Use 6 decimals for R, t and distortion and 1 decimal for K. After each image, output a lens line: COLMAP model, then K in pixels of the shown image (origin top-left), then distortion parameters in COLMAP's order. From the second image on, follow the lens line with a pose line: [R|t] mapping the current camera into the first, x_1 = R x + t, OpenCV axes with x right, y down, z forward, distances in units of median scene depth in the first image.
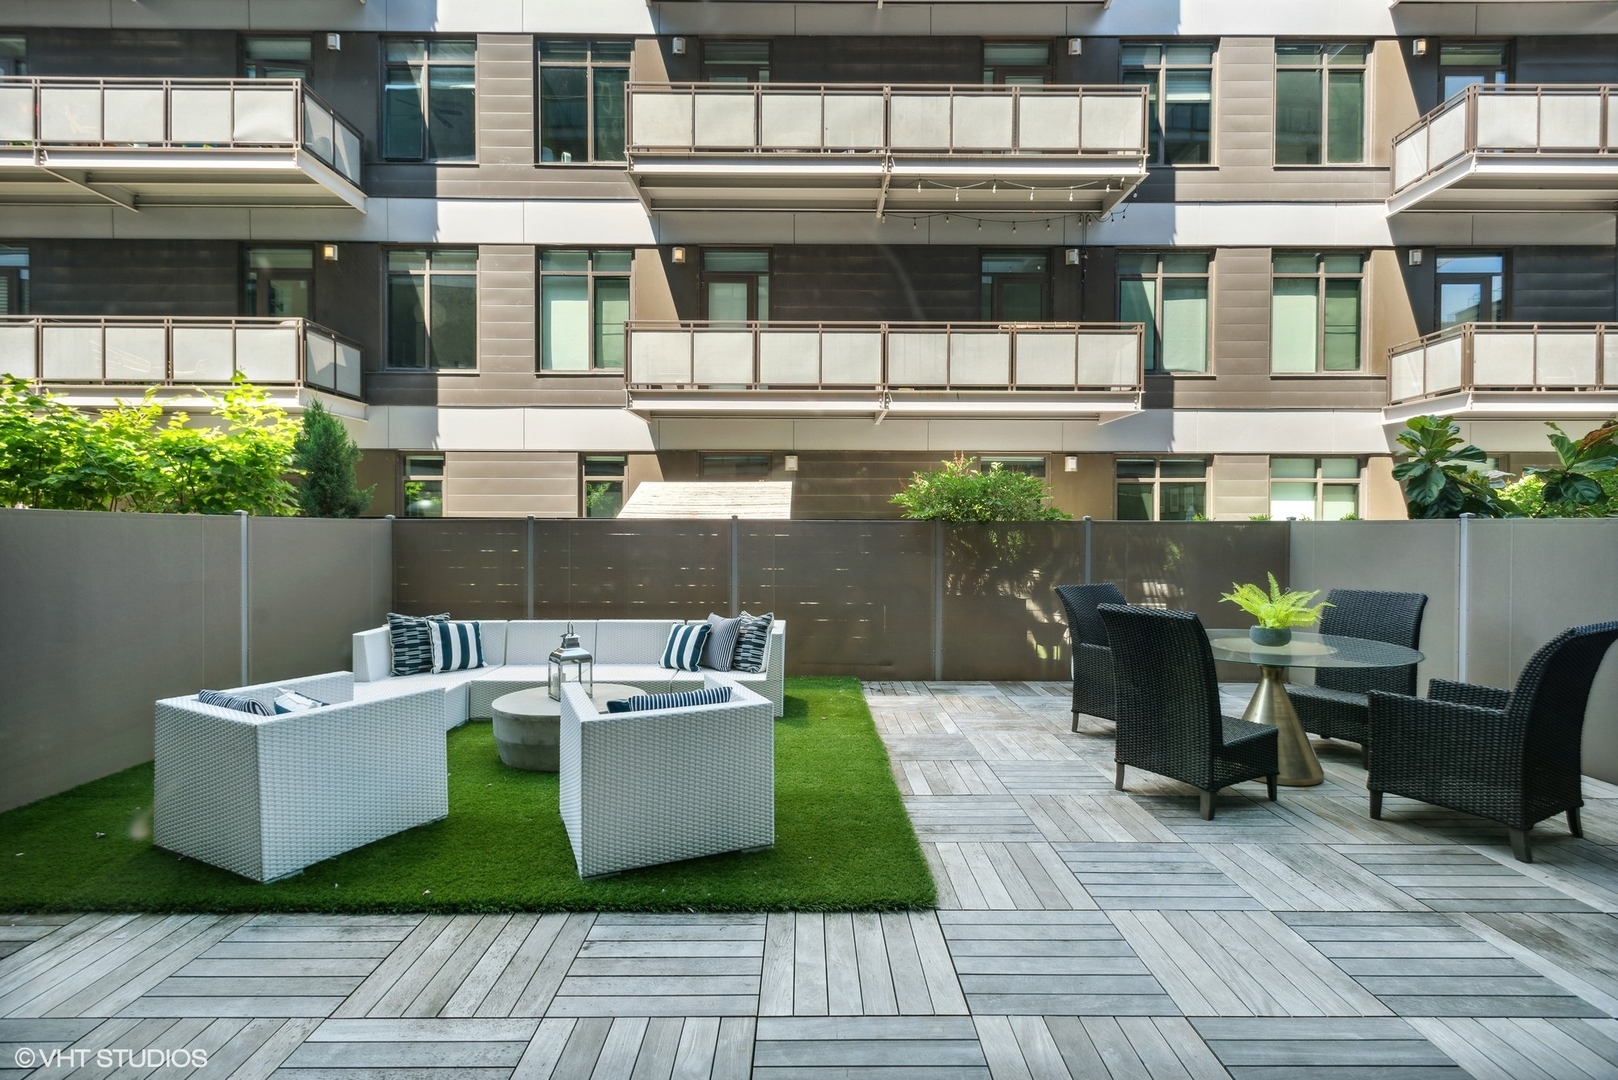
lens RADIAL K [[765.2, 0, 811.3], [0, 765.2, 535.0], [0, 0, 1]] dist [0.022306, -0.008943]
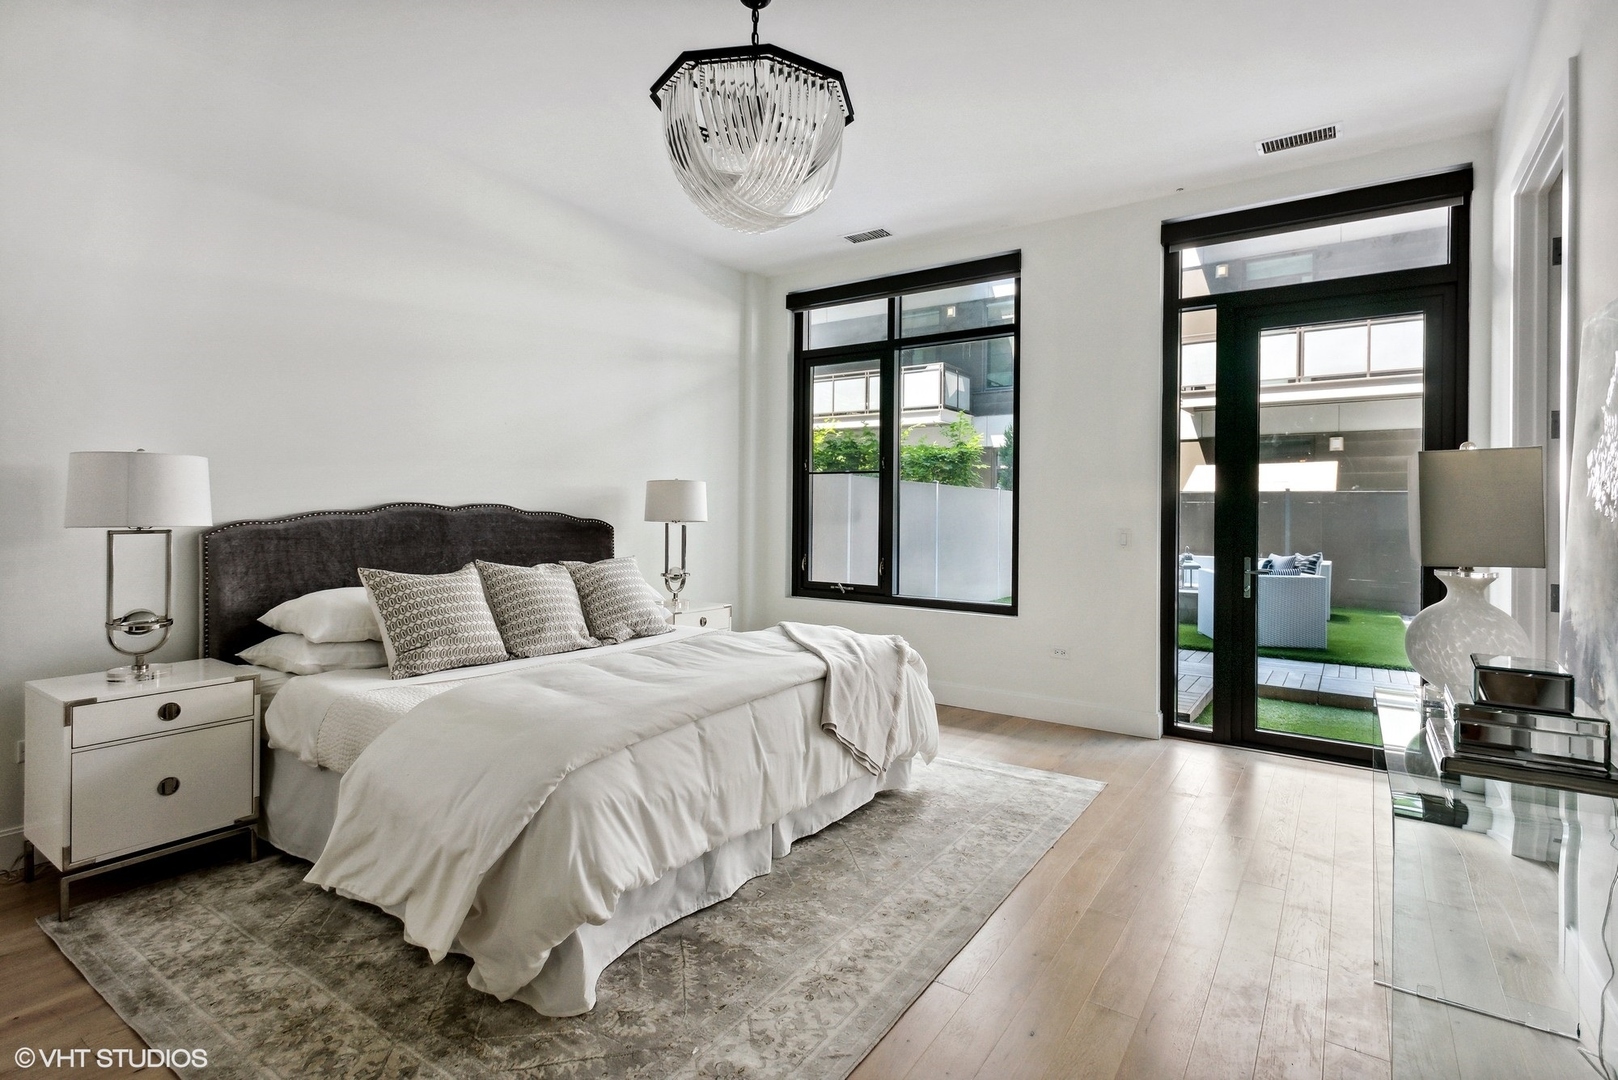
lens RADIAL K [[778.6, 0, 814.9], [0, 778.6, 511.5], [0, 0, 1]] dist [0.011002, 0.000007]
pose [[0.818905, 0.006195, -0.573896, 0.006108], [-0.012511, 0.999897, -0.007058, 0.020056], [0.573793, 0.012960, 0.818898, -0.342934]]
